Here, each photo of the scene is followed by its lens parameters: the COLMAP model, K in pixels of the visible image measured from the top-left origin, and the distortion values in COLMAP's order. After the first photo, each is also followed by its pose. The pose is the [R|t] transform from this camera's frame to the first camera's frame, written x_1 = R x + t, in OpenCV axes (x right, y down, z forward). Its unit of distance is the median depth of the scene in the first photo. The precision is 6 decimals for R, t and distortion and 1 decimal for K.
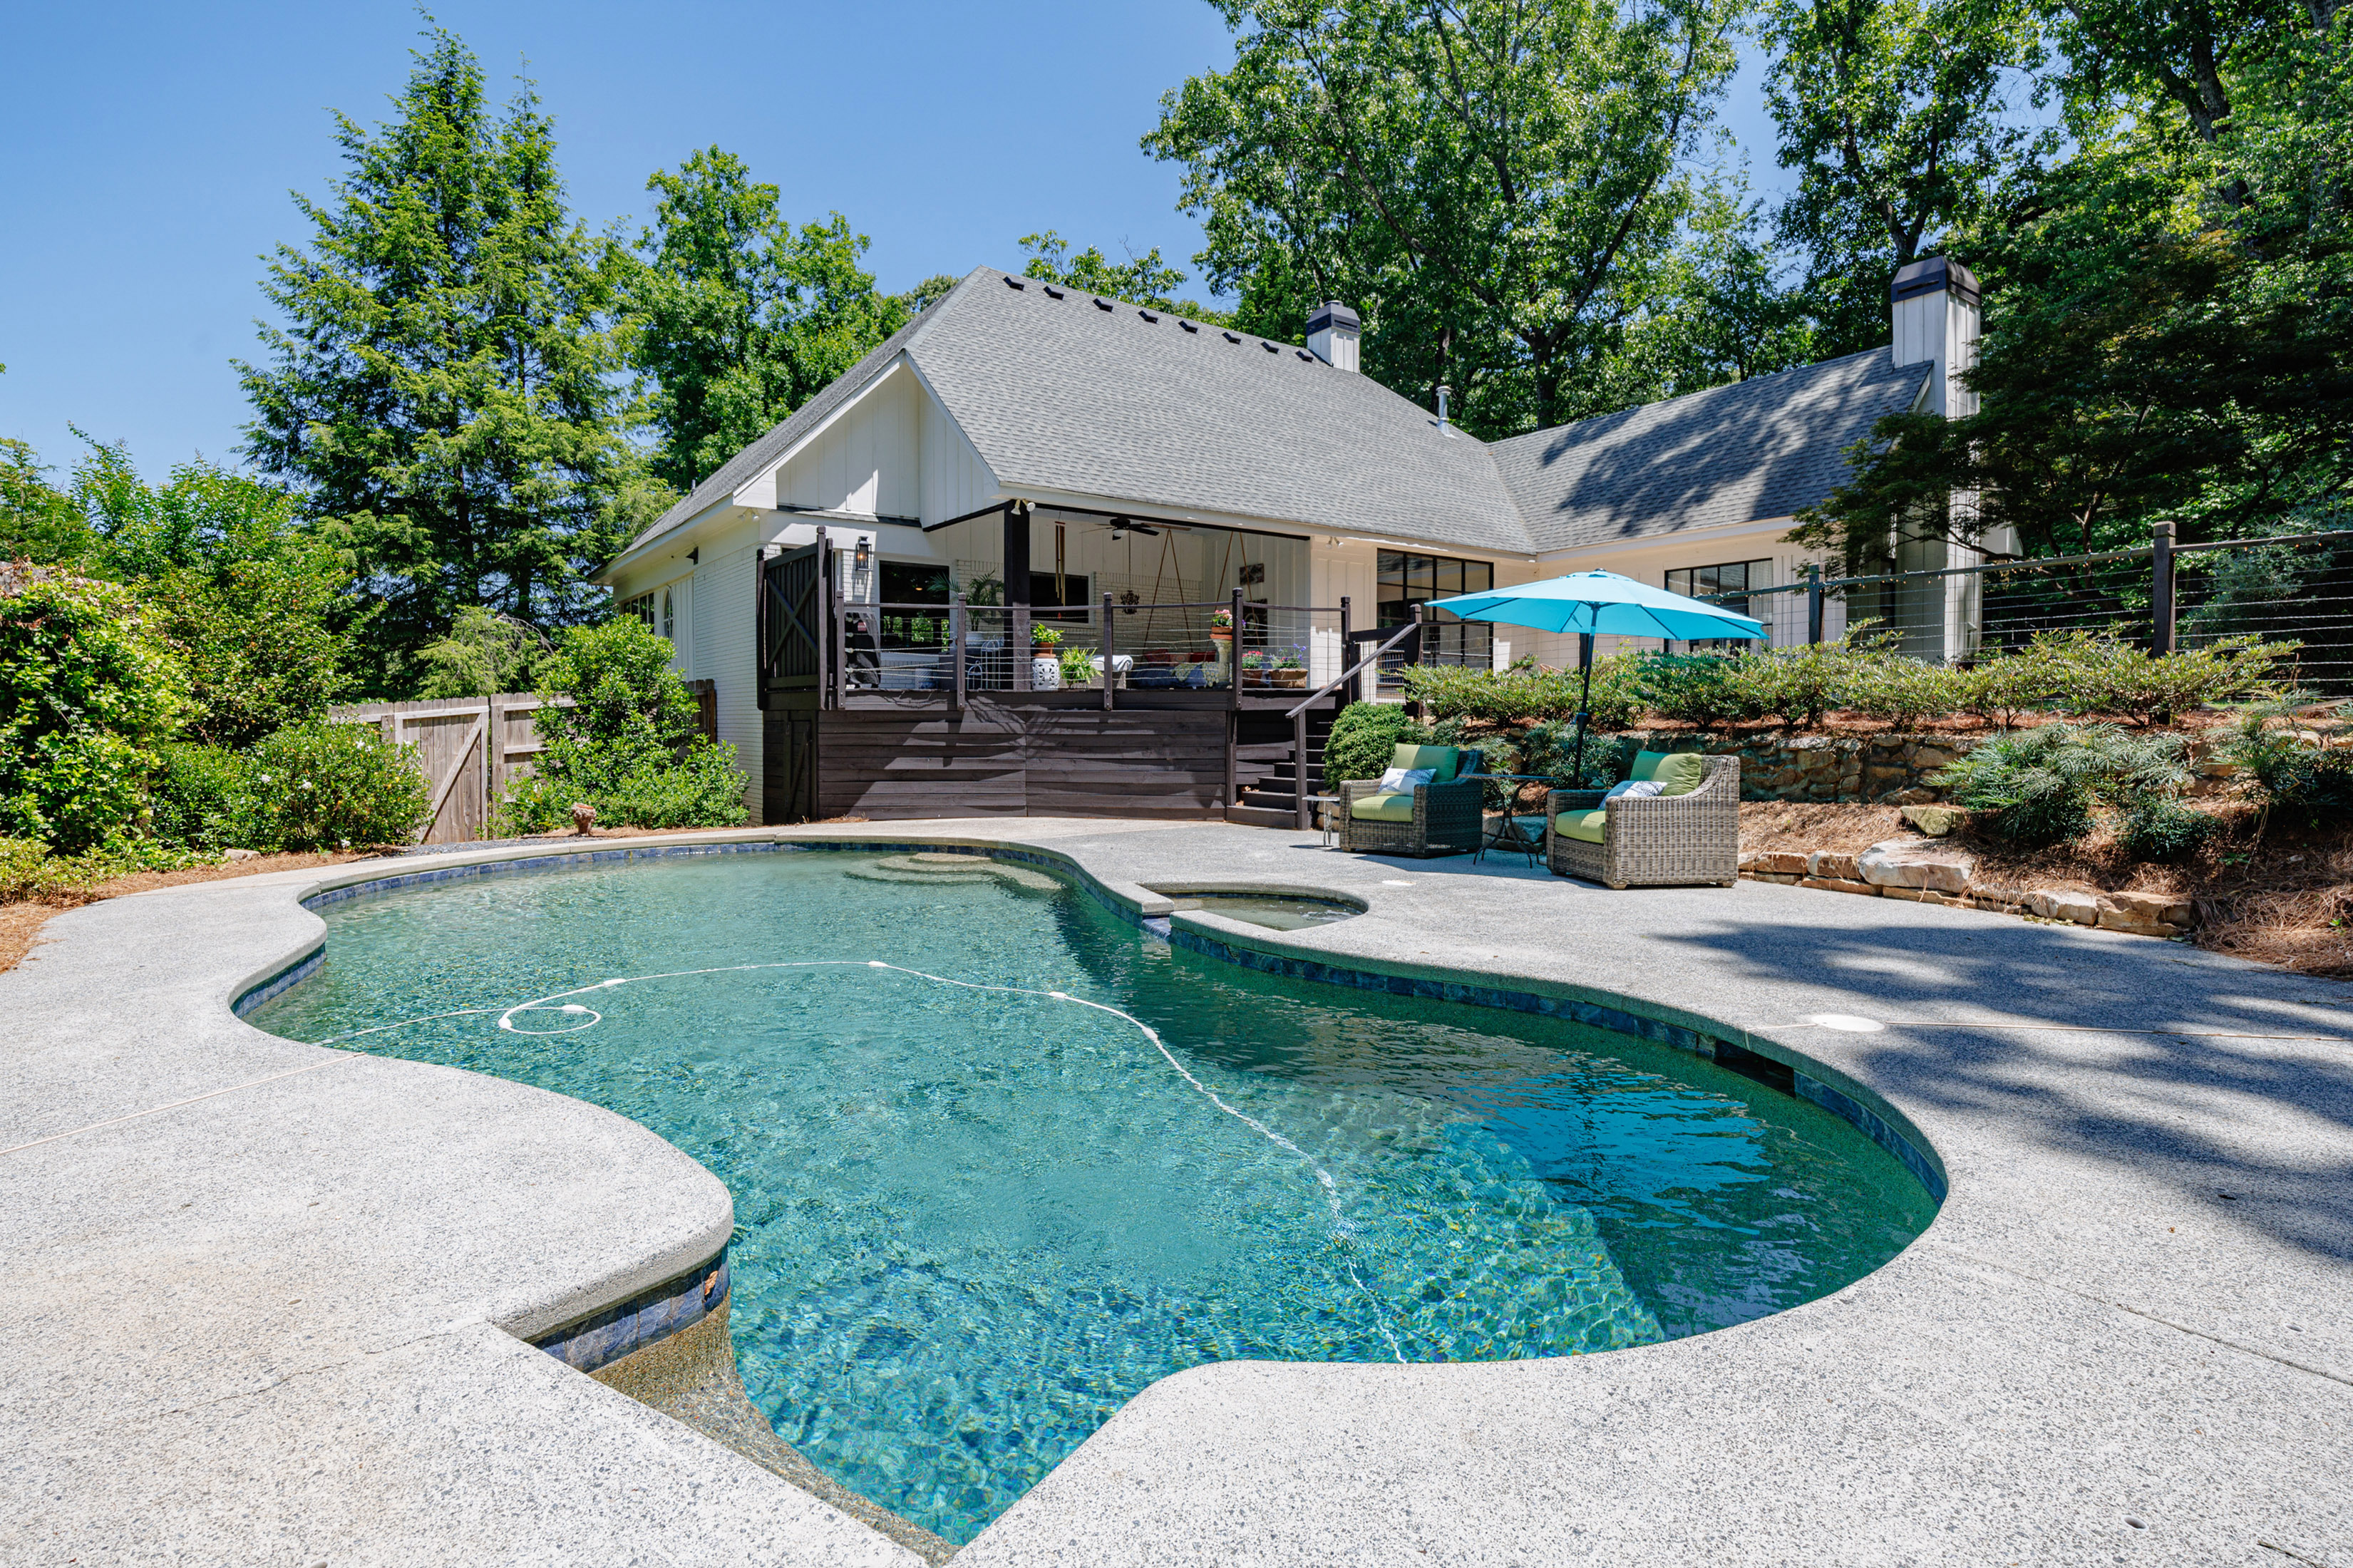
lens RADIAL K [[1085.0, 0, 1174.0], [0, 1085.0, 723.5], [0, 0, 1]] dist [0.002394, 0.000333]
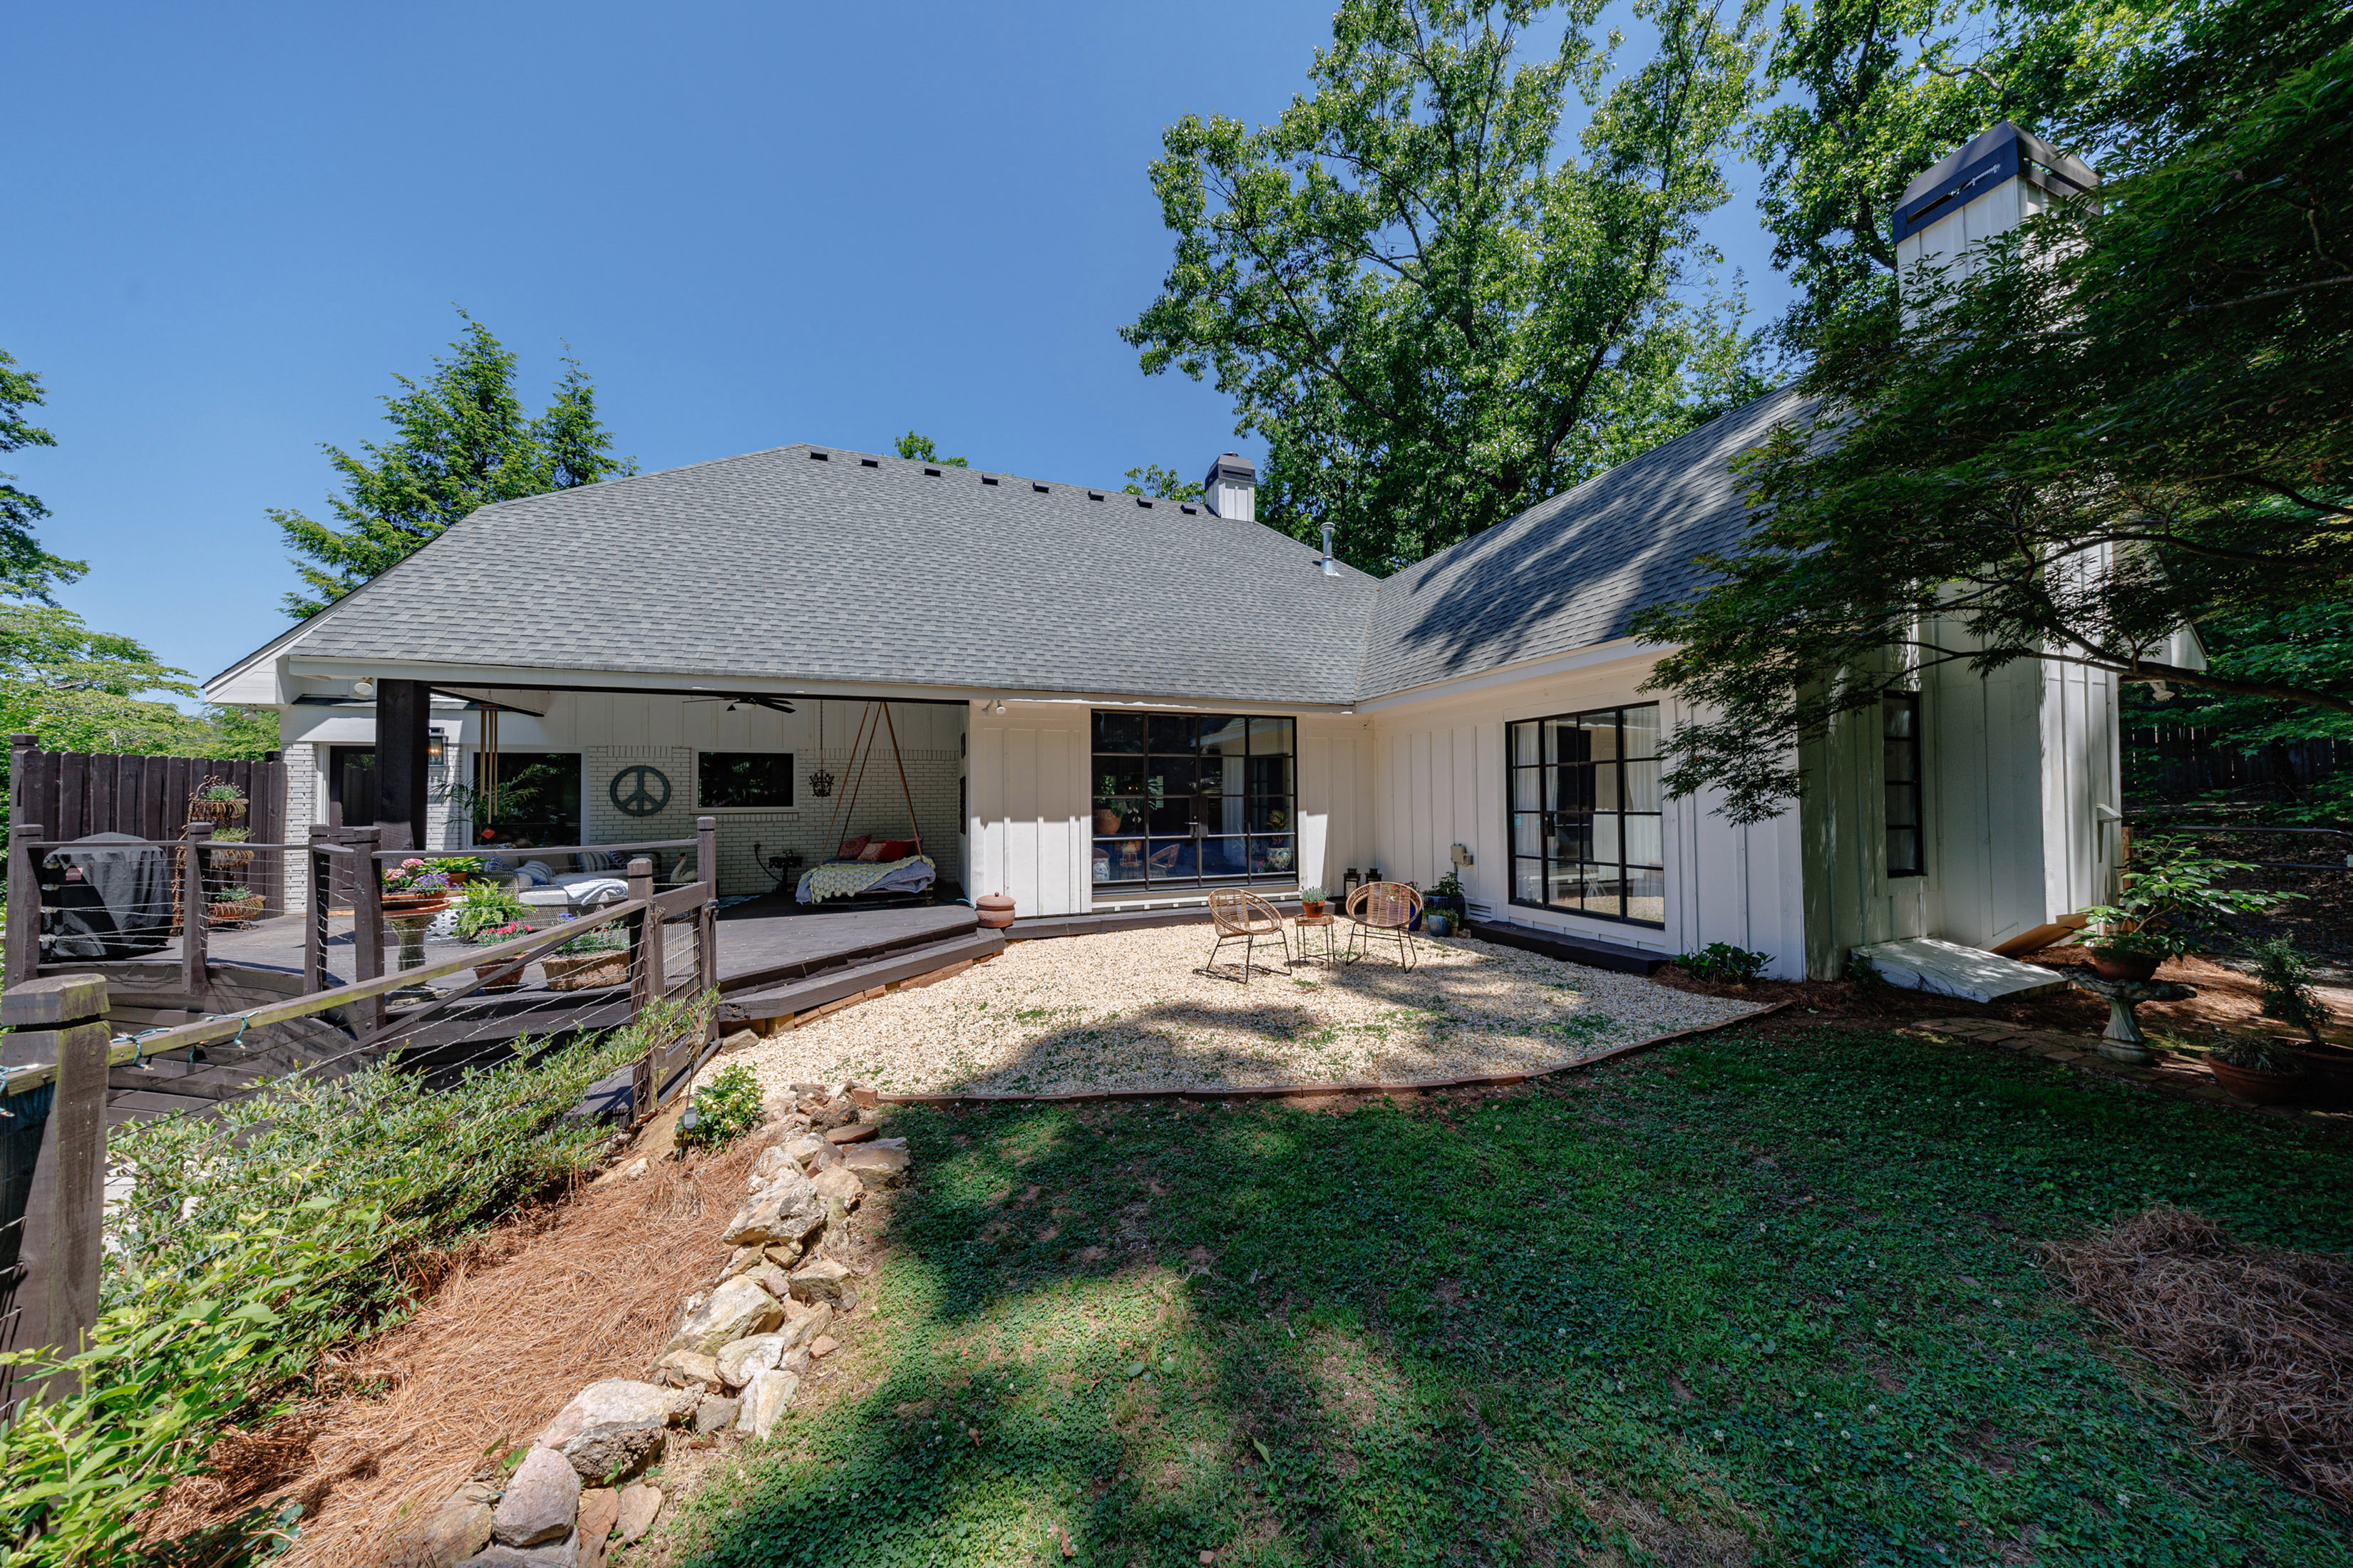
lens RADIAL K [[697.2, 0, 1176.5], [0, 697.2, 784.0], [0, 0, 1]] dist [-0.000597, -0.000028]
pose [[0.966726, -0.014424, -0.255407, 0.337822], [0.007124, 0.999540, -0.029483, -0.085024], [0.255715, 0.026683, 0.966384, 0.491087]]
